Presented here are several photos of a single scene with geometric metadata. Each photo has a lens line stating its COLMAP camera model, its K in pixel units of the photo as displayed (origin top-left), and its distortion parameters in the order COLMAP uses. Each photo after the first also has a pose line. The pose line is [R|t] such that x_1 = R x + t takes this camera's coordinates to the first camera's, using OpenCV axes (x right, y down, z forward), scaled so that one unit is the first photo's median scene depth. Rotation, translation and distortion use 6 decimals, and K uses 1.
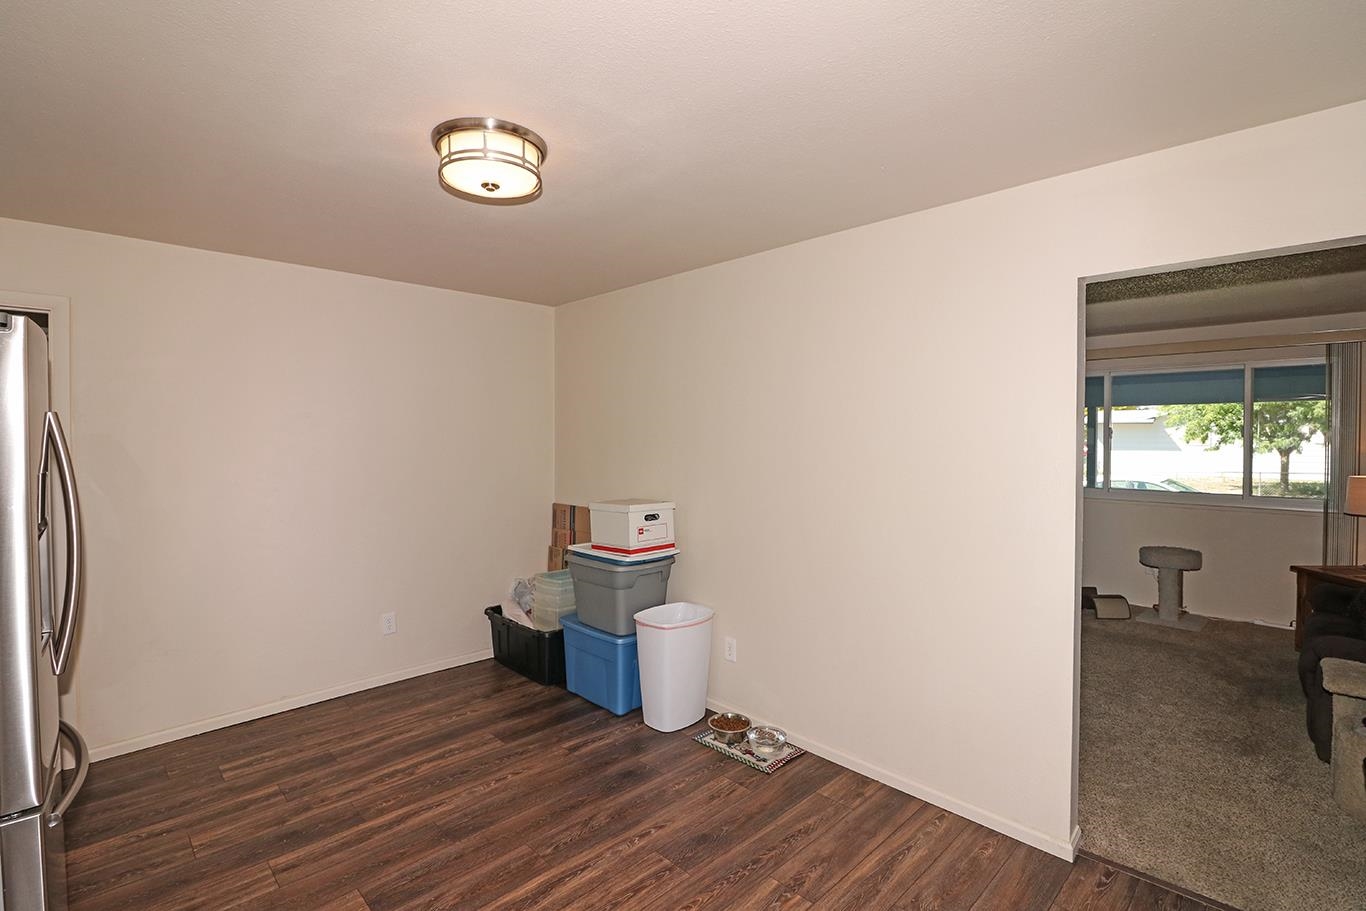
lens RADIAL K [[633.8, 0, 677.7], [0, 633.8, 445.0], [0, 0, 1]] dist [0.000838, -0.010777]
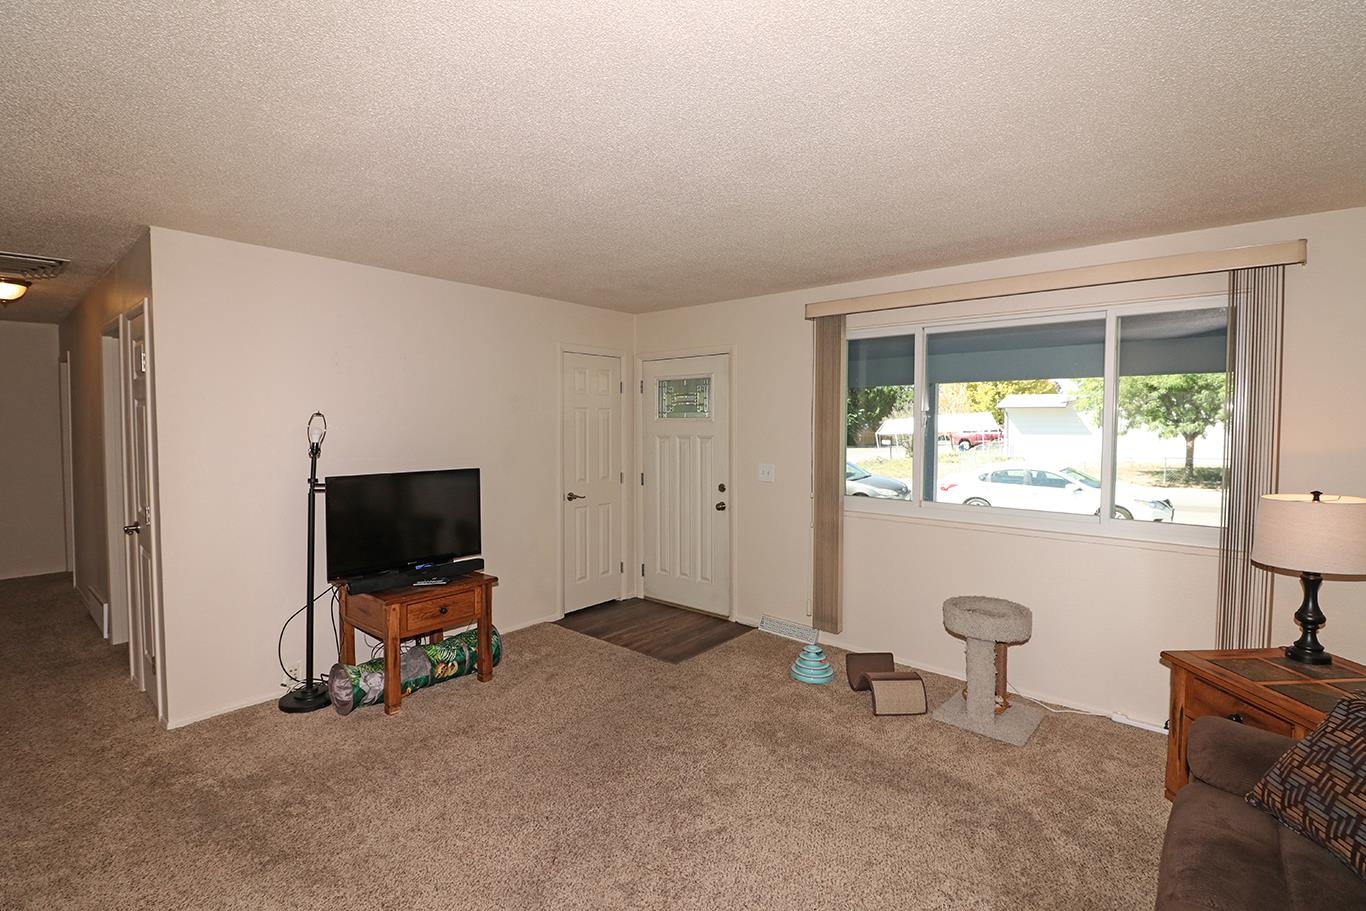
lens RADIAL K [[619.6, 0, 684.8], [0, 619.6, 444.3], [0, 0, 1]] dist [-0.011571, -0.000297]
pose [[0.997170, -0.003224, 0.075117, 0.113773], [0.001327, 0.999679, 0.025294, -0.002666], [-0.075174, -0.025123, 0.996854, 0.108381]]
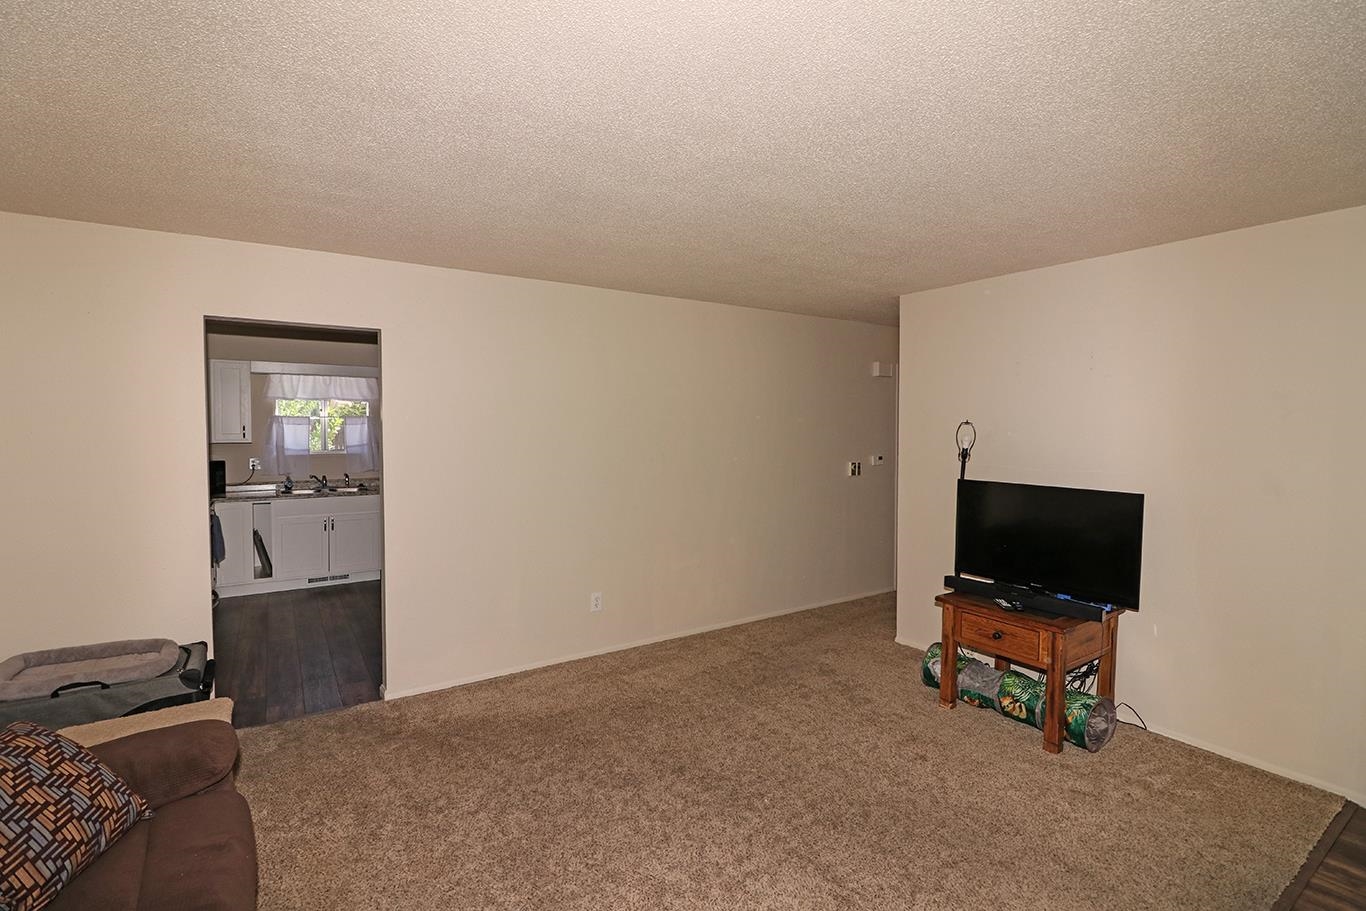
lens RADIAL K [[633.8, 0, 677.7], [0, 633.8, 445.0], [0, 0, 1]] dist [0.000838, -0.010777]
pose [[-0.202403, 0.033993, -0.978712, 0.239237], [-0.013763, 0.999200, 0.037550, -0.006140], [0.979206, 0.021070, -0.201773, 0.241294]]
